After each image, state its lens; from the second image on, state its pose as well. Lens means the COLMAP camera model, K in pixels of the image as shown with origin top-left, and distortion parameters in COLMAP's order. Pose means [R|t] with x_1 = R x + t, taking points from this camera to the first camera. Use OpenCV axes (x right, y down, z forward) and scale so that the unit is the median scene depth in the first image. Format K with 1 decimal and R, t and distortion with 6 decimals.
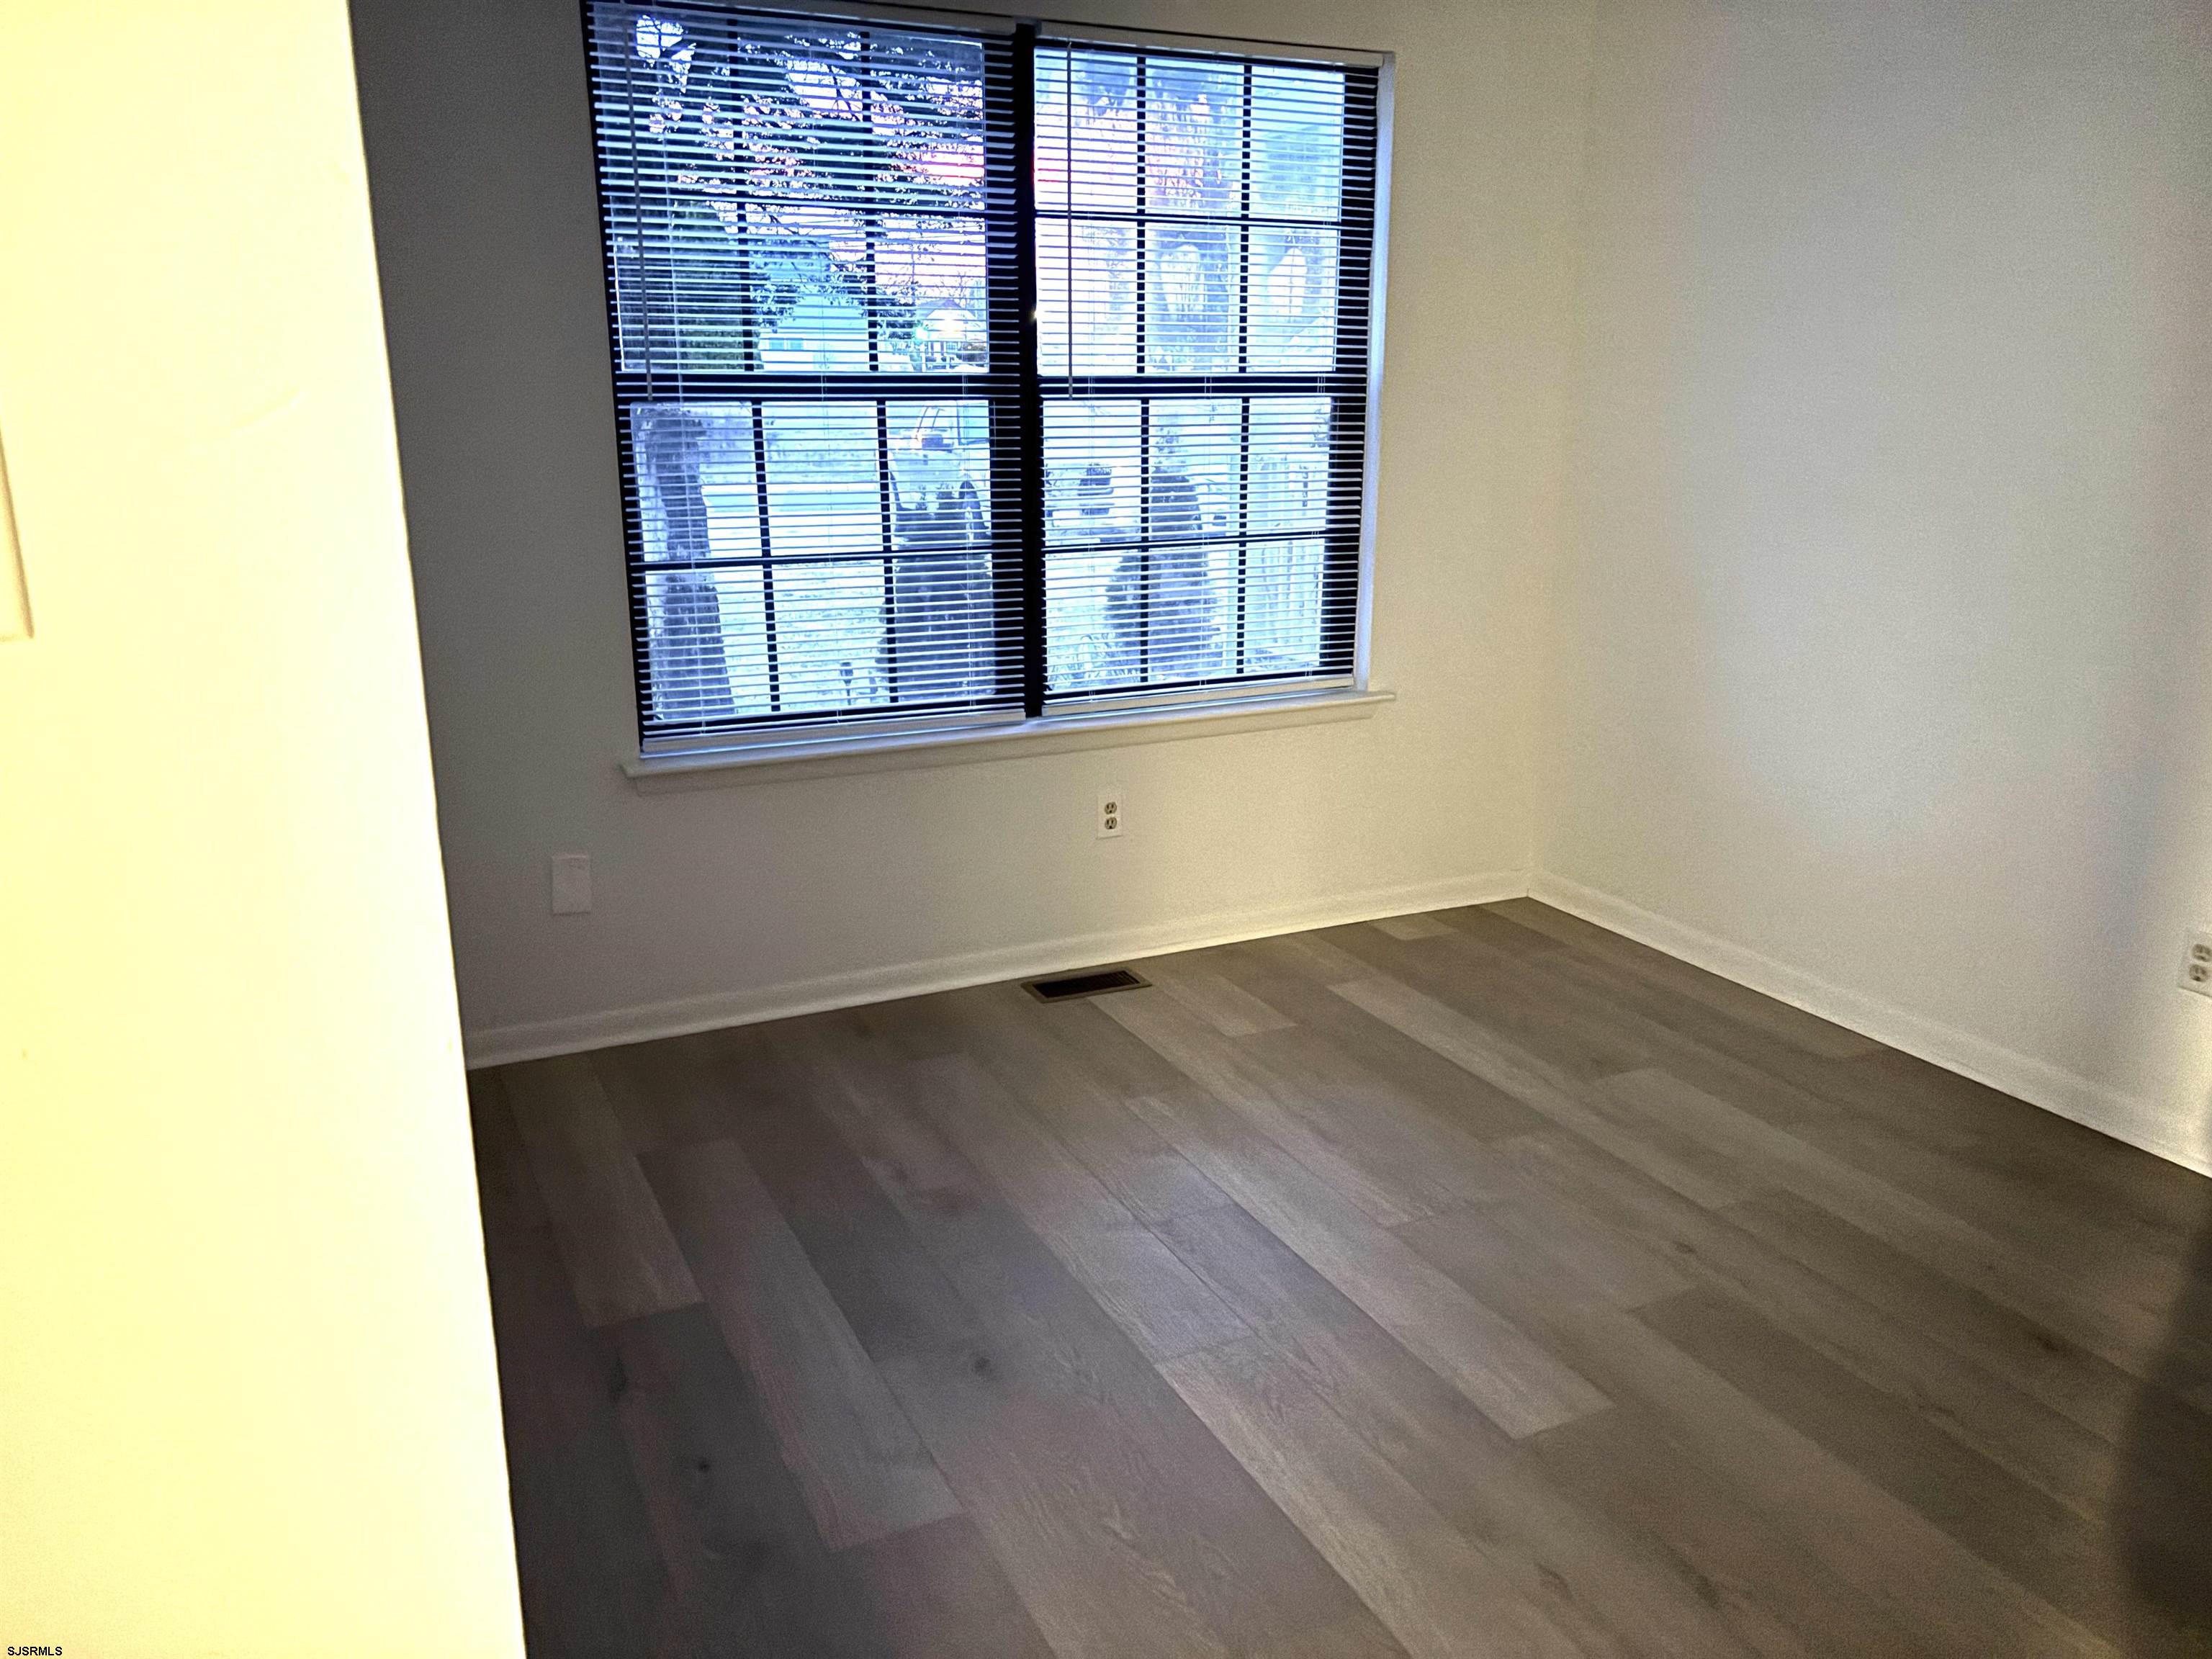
lens RADIAL K [[1679.6, 0, 1101.0], [0, 1679.6, 838.4], [0, 0, 1]] dist [0.012061, 0.013759]
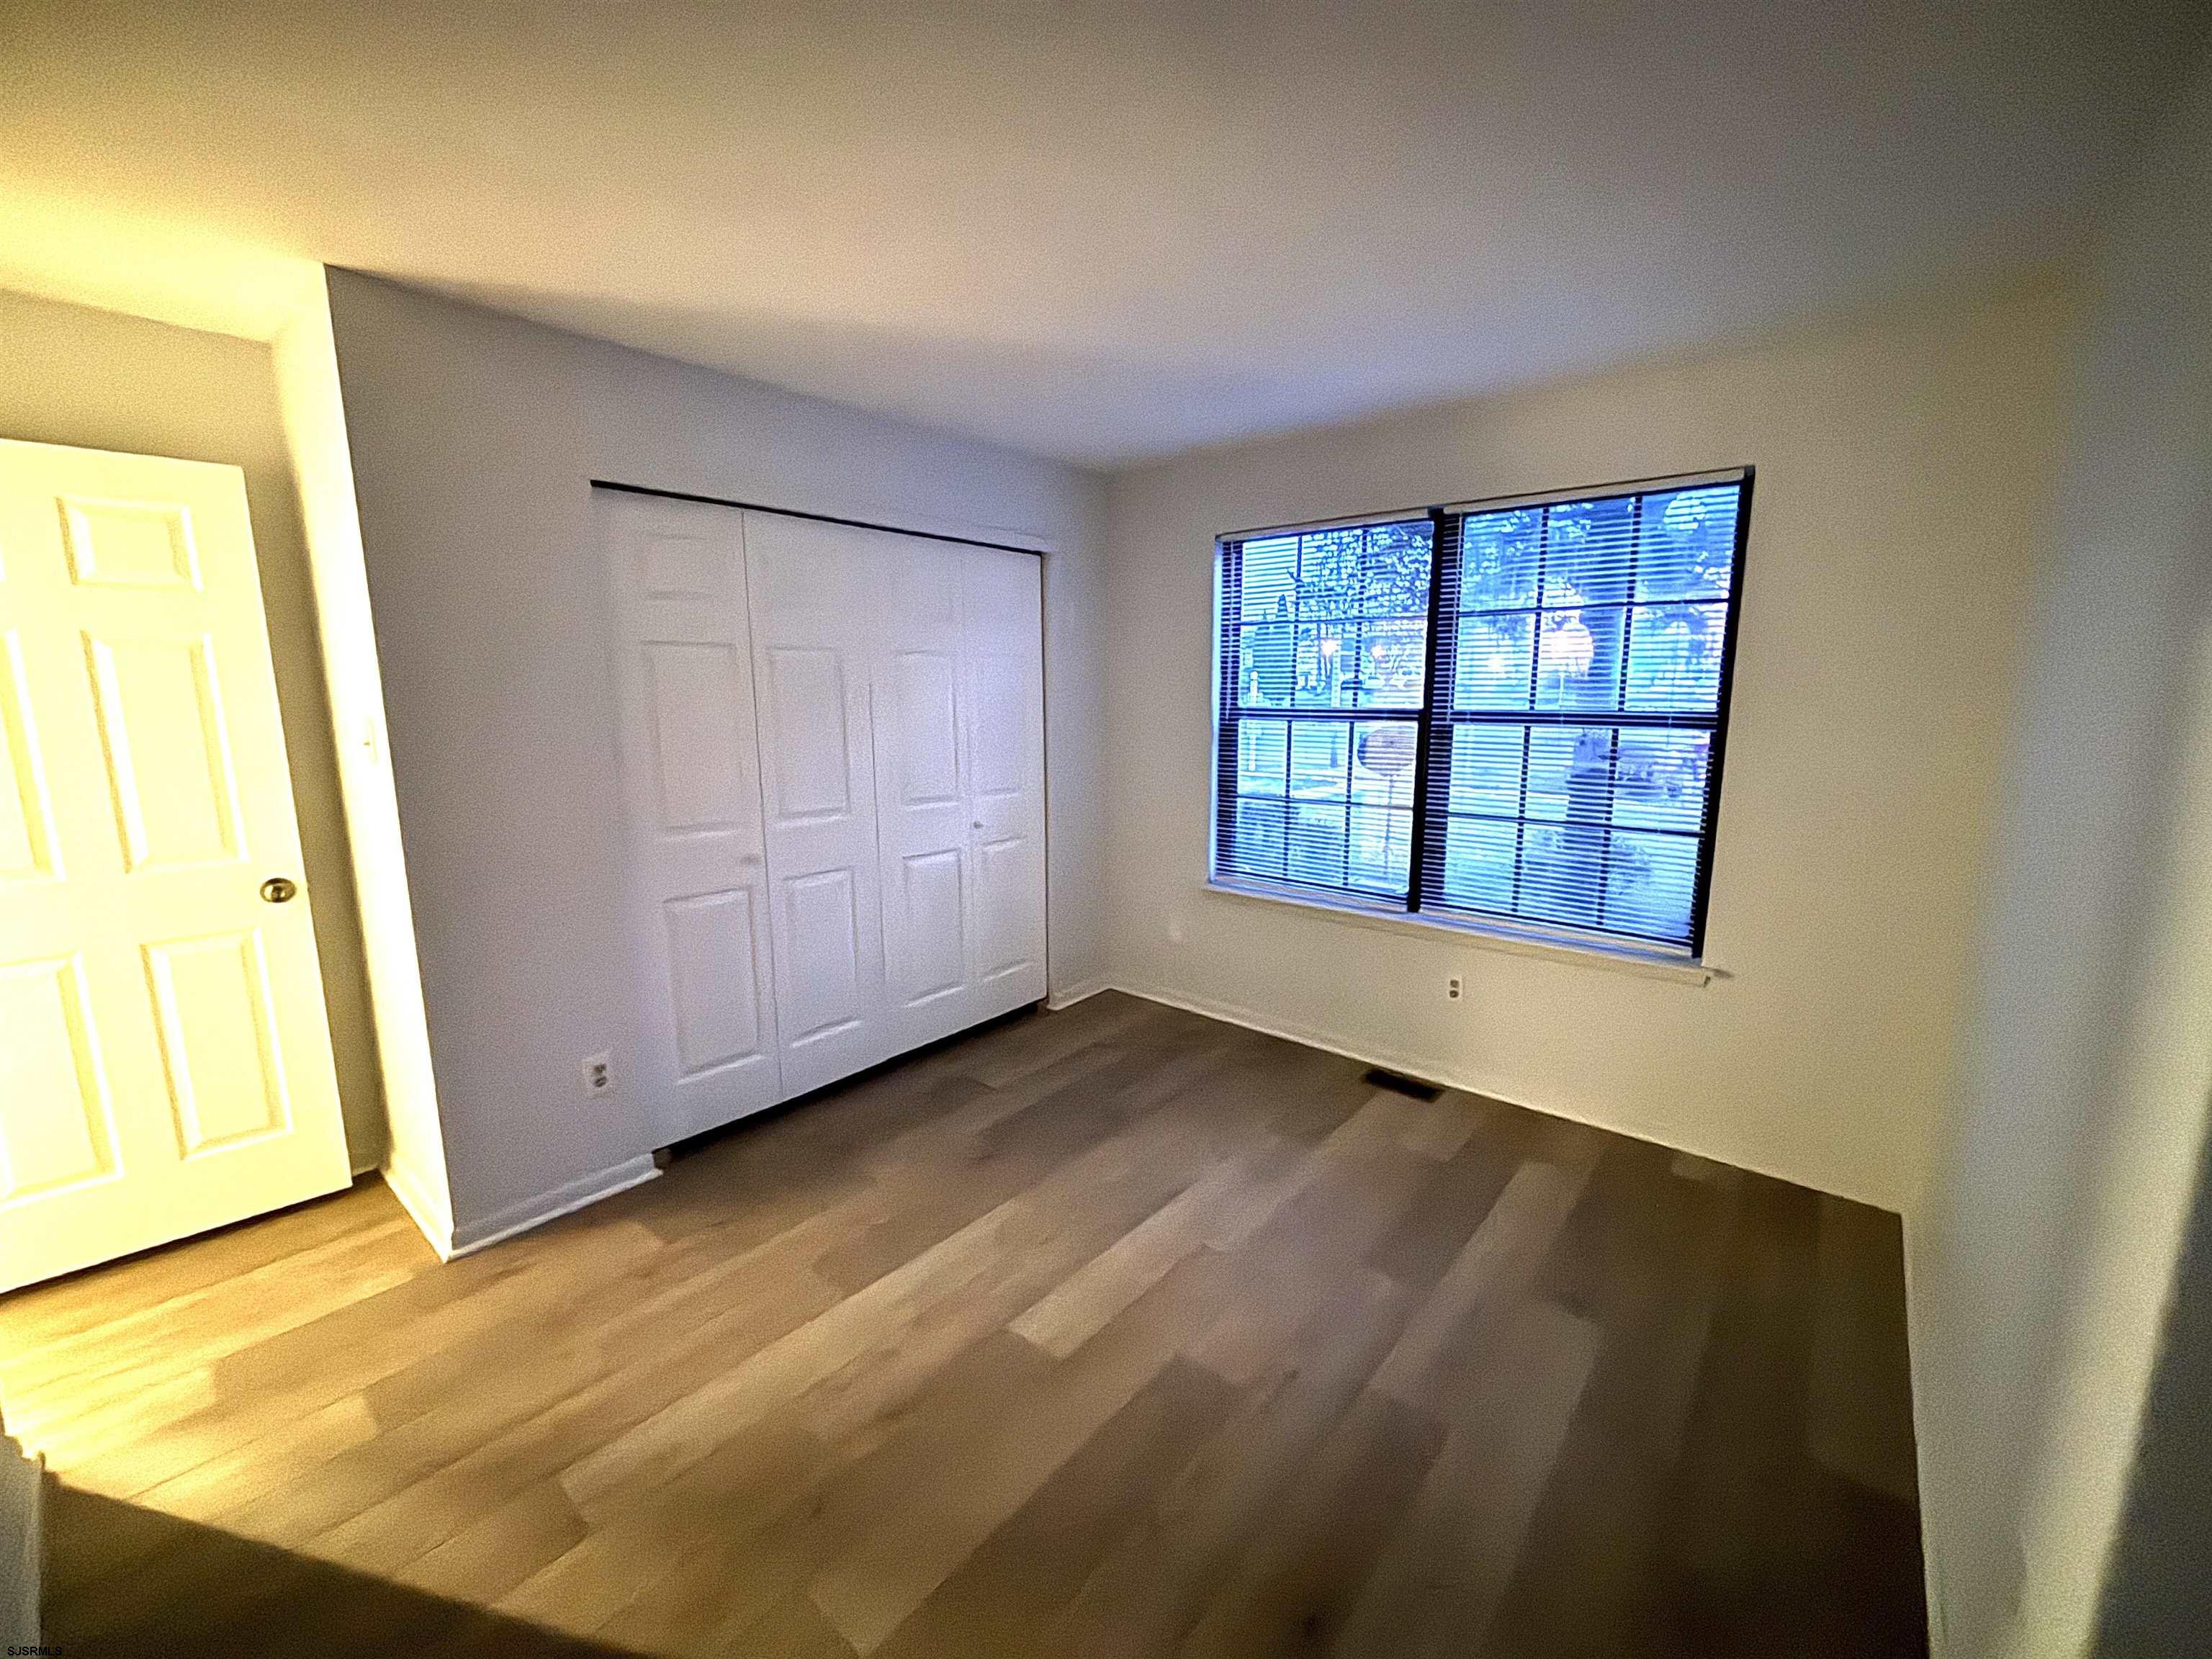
lens RADIAL K [[878.1, 0, 1108.7], [0, 878.1, 808.2], [0, 0, 1]] dist [0.002553, -0.001908]
pose [[0.418665, 0.113800, -0.900982, 0.604517], [-0.254696, 0.967014, 0.003789, -0.100151], [0.871693, 0.227890, 0.433839, 0.356226]]
